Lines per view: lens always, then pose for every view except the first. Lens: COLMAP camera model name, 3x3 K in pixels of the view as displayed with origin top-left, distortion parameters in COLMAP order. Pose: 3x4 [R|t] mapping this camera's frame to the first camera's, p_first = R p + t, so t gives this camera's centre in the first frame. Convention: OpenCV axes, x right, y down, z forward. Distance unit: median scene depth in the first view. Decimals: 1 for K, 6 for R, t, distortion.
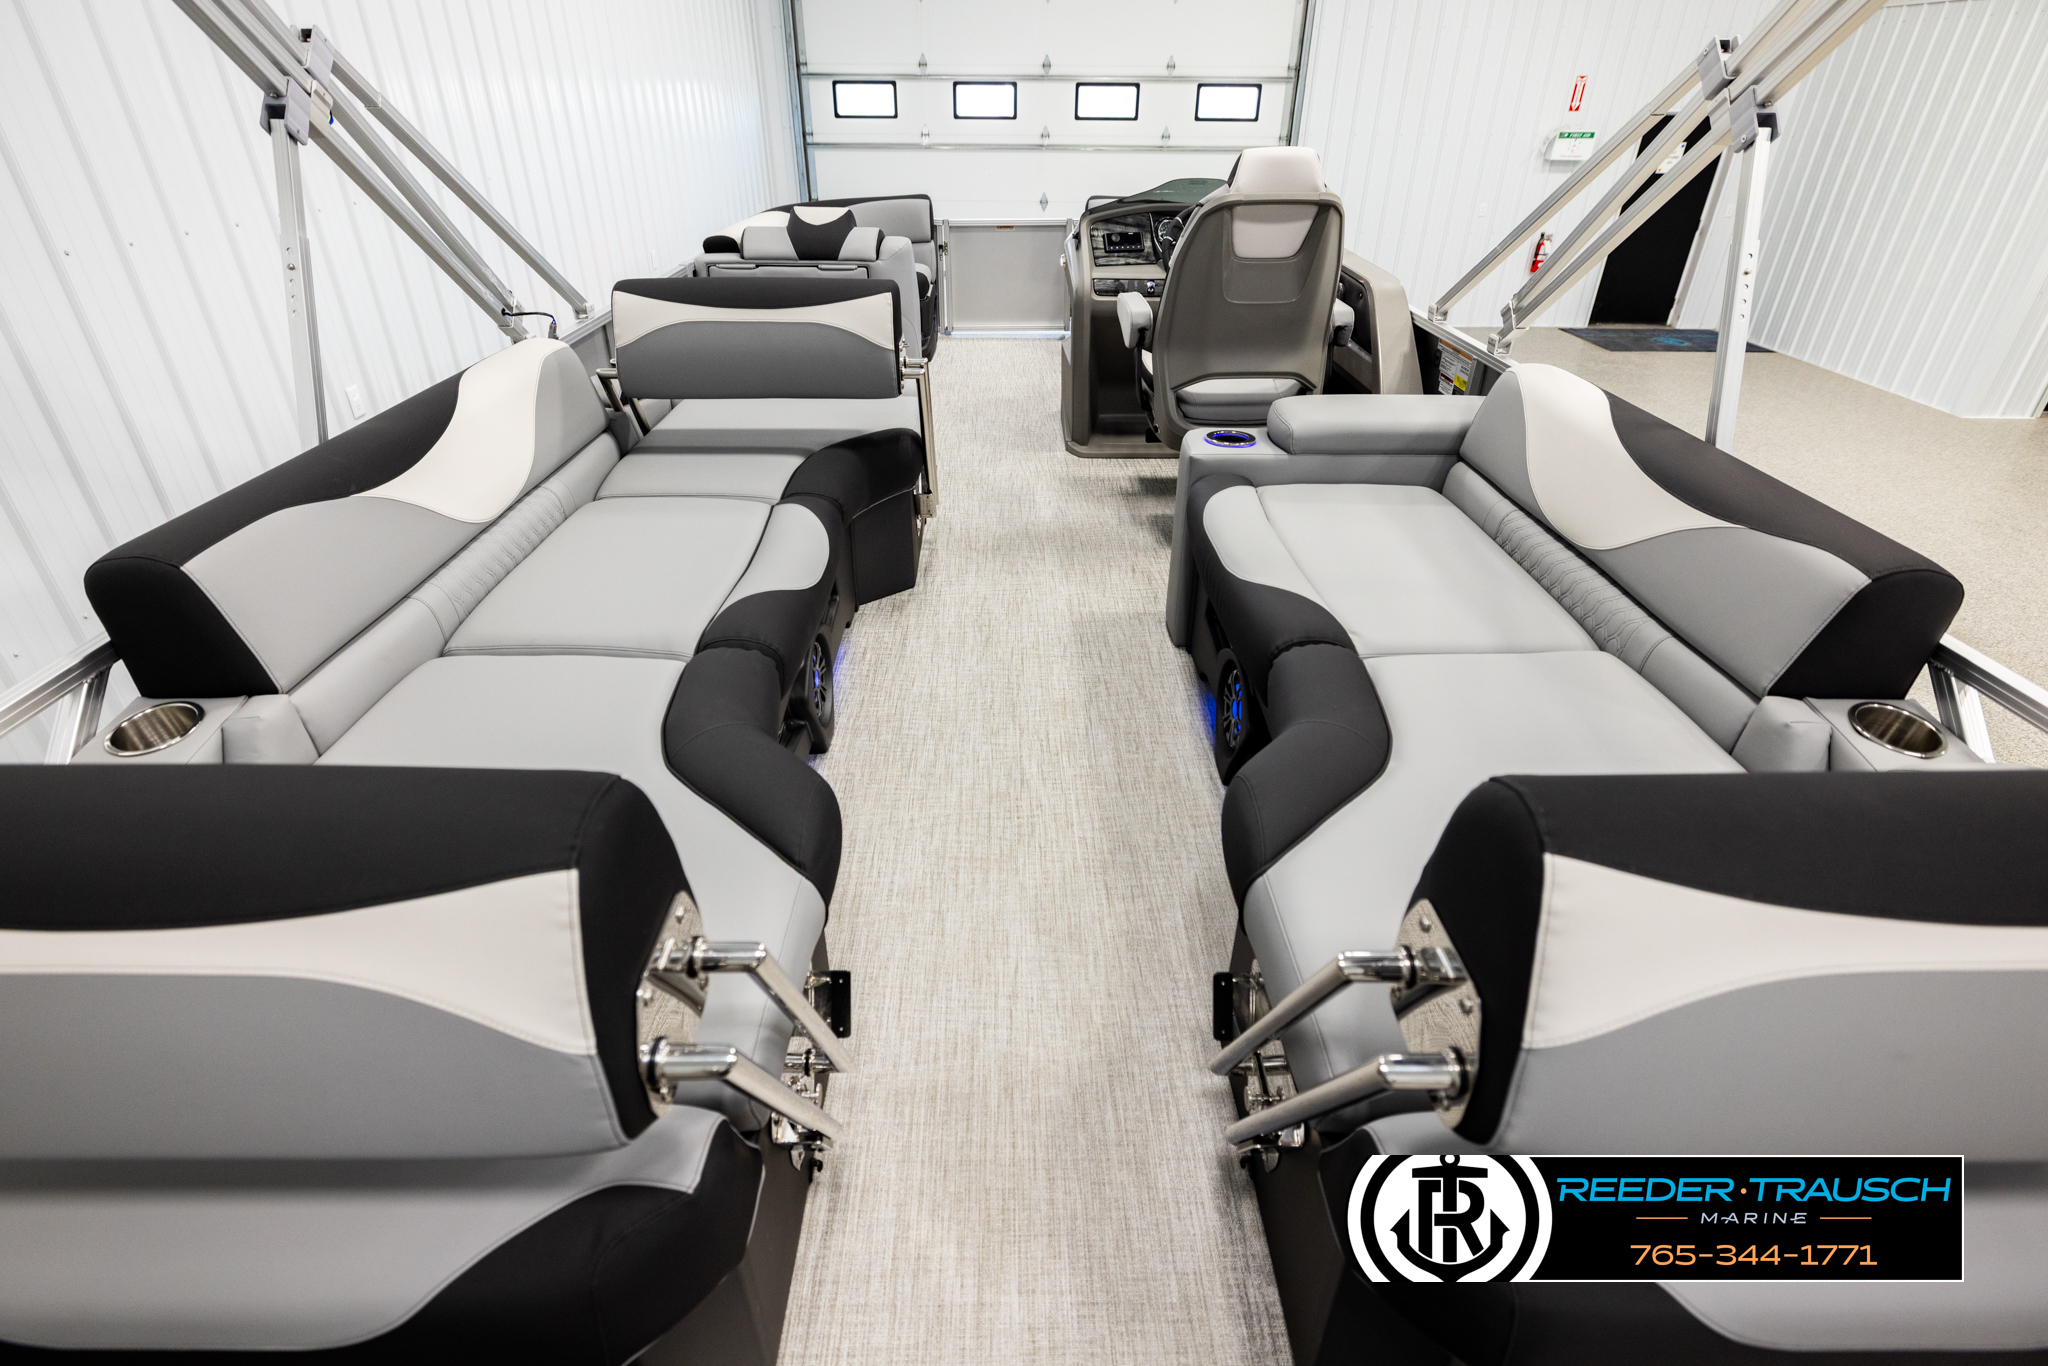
lens RADIAL K [[982.0, 0, 1012.7], [0, 982.0, 663.9], [0, 0, 1]] dist [-0.003032, -0.000285]
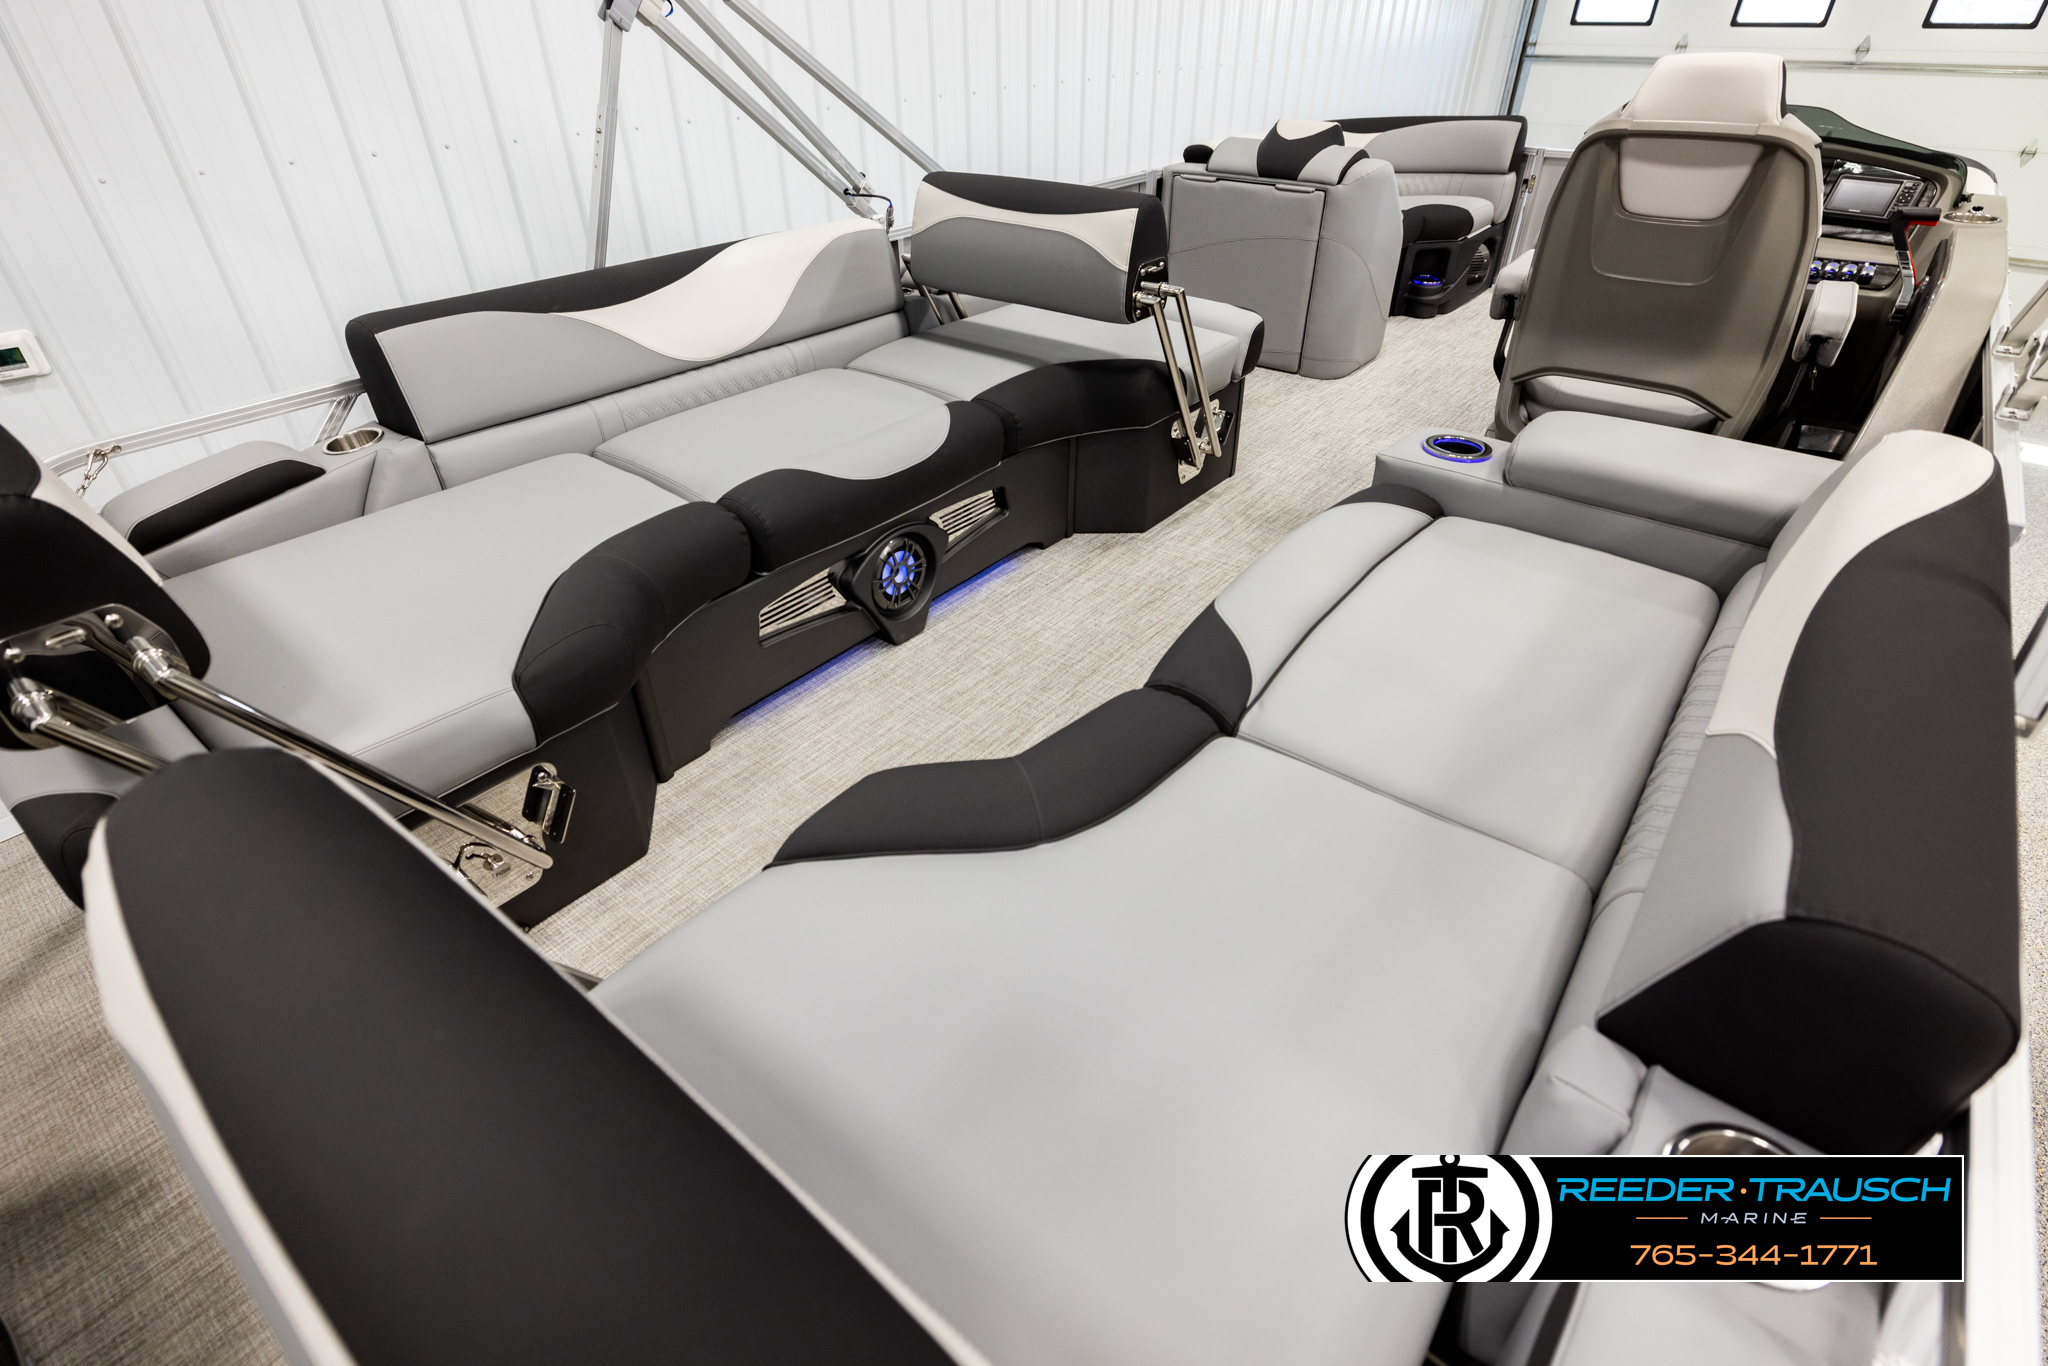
lens RADIAL K [[982.0, 0, 1012.7], [0, 982.0, 663.9], [0, 0, 1]] dist [-0.003032, -0.000285]
pose [[0.772988, 0.347672, -0.530673, 0.412625], [-0.310963, 0.936730, 0.160746, -0.086149], [0.552984, 0.040765, 0.832194, 0.178194]]
